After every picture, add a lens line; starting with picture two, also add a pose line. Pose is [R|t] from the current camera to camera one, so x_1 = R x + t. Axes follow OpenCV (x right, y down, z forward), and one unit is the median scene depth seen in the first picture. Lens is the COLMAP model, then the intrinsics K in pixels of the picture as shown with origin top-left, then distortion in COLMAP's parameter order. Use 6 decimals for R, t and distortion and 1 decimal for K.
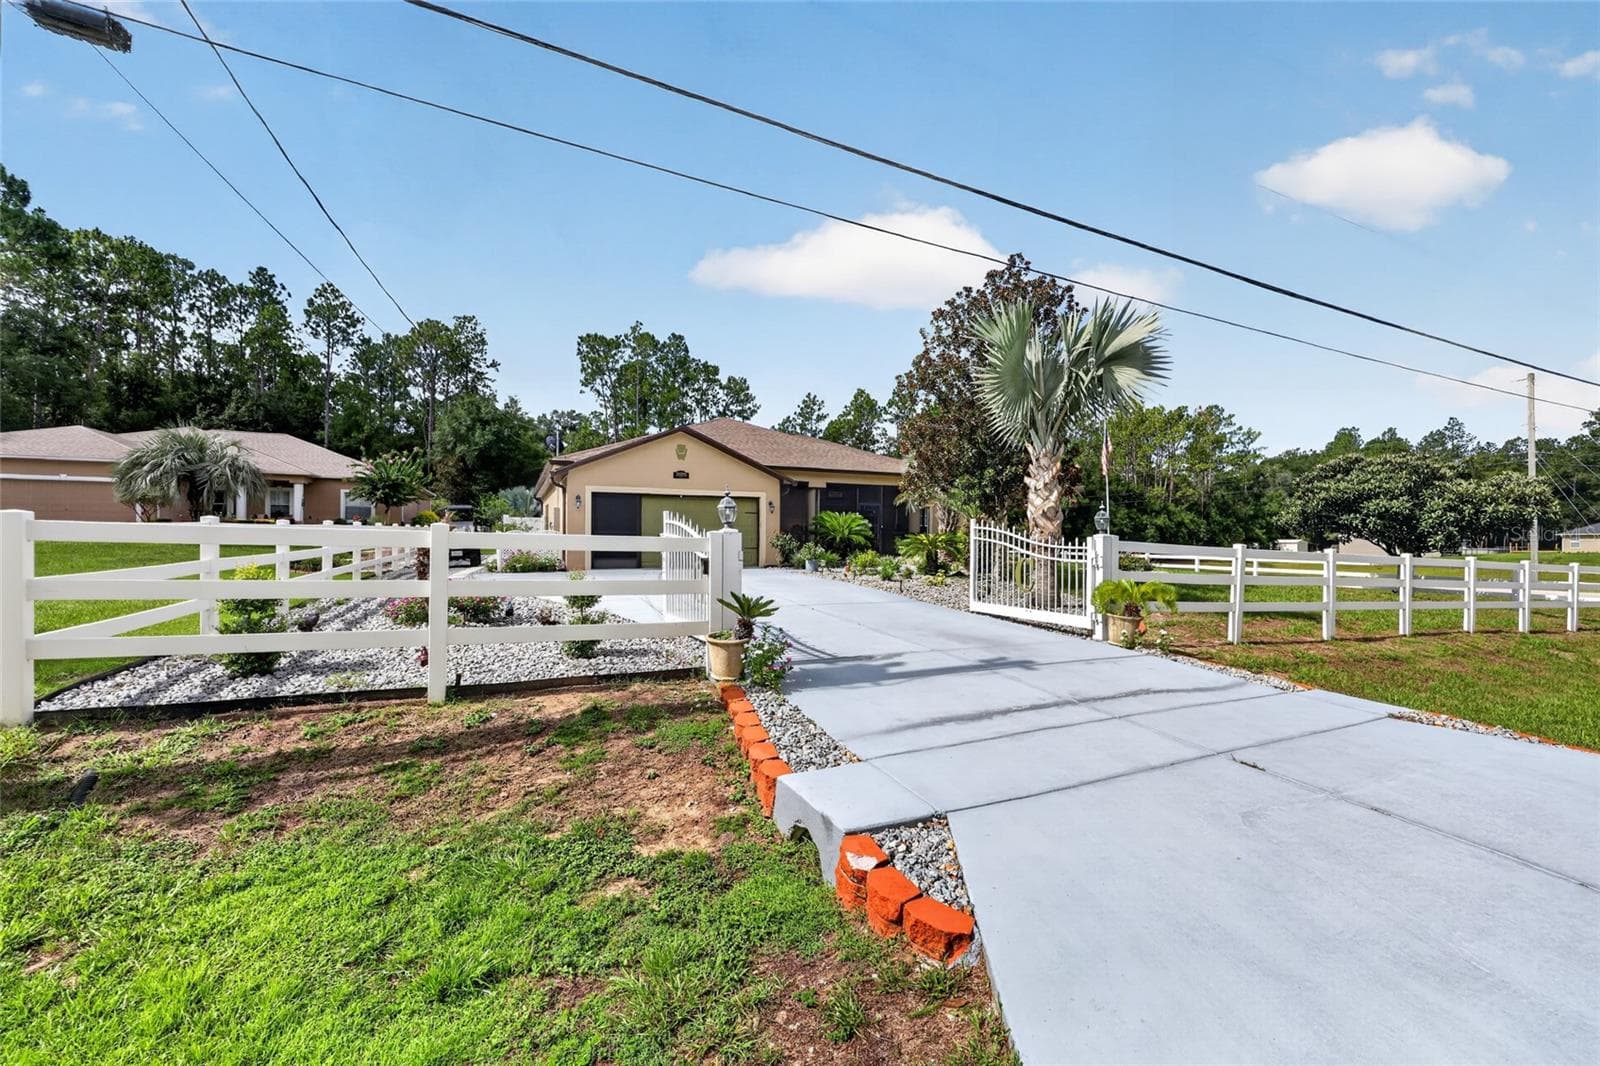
lens RADIAL K [[646.0, 0, 800.0], [0, 646.0, 533.0], [0, 0, 1]] dist [0.000306, 0.000001]
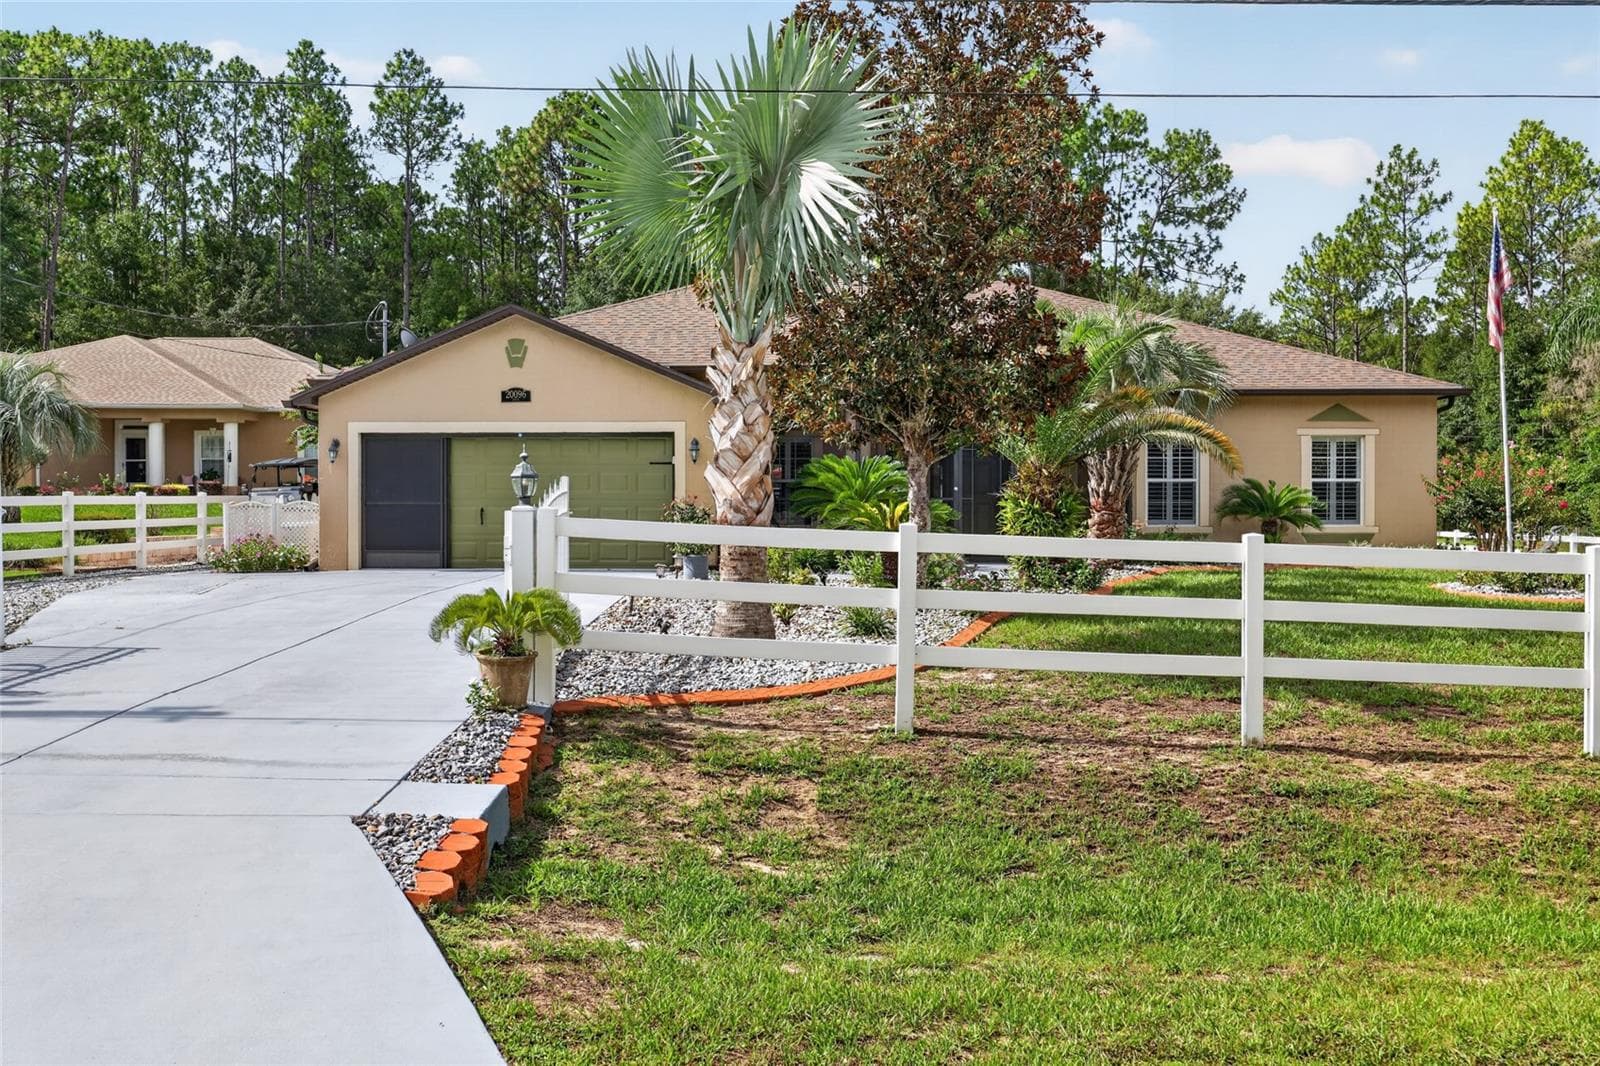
lens RADIAL K [[1504.1, 0, 813.8], [0, 1504.1, 536.6], [0, 0, 1]] dist [-0.000549, -0.000054]
pose [[0.897226, 0.001162, -0.441570, 0.155585], [0.010347, 0.999667, 0.023655, 0.000084], [0.441450, -0.025792, 0.896915, -0.004236]]
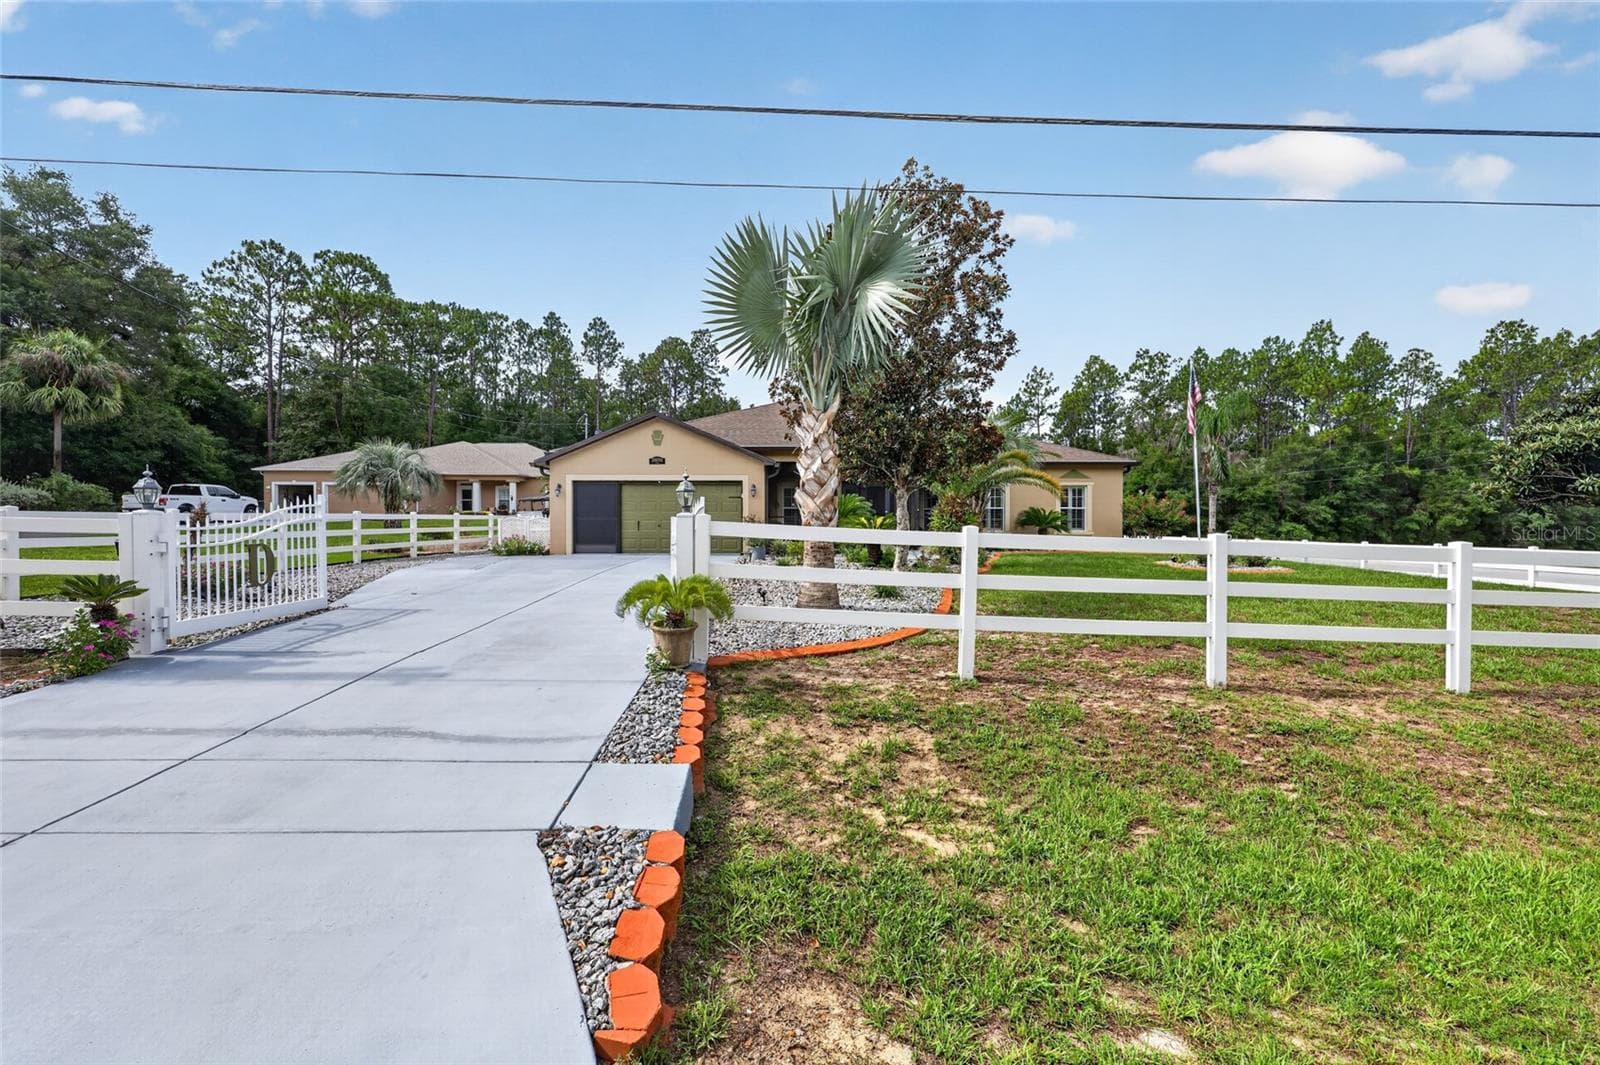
lens RADIAL K [[636.5, 0, 800.0], [0, 636.5, 532.5], [0, 0, 1]] dist [-0.000756, 0.000080]
pose [[0.915630, -0.001107, -0.402021, 0.109555], [0.008994, 0.999802, 0.017731, 0.001583], [0.401922, -0.019851, 0.915459, 0.048005]]
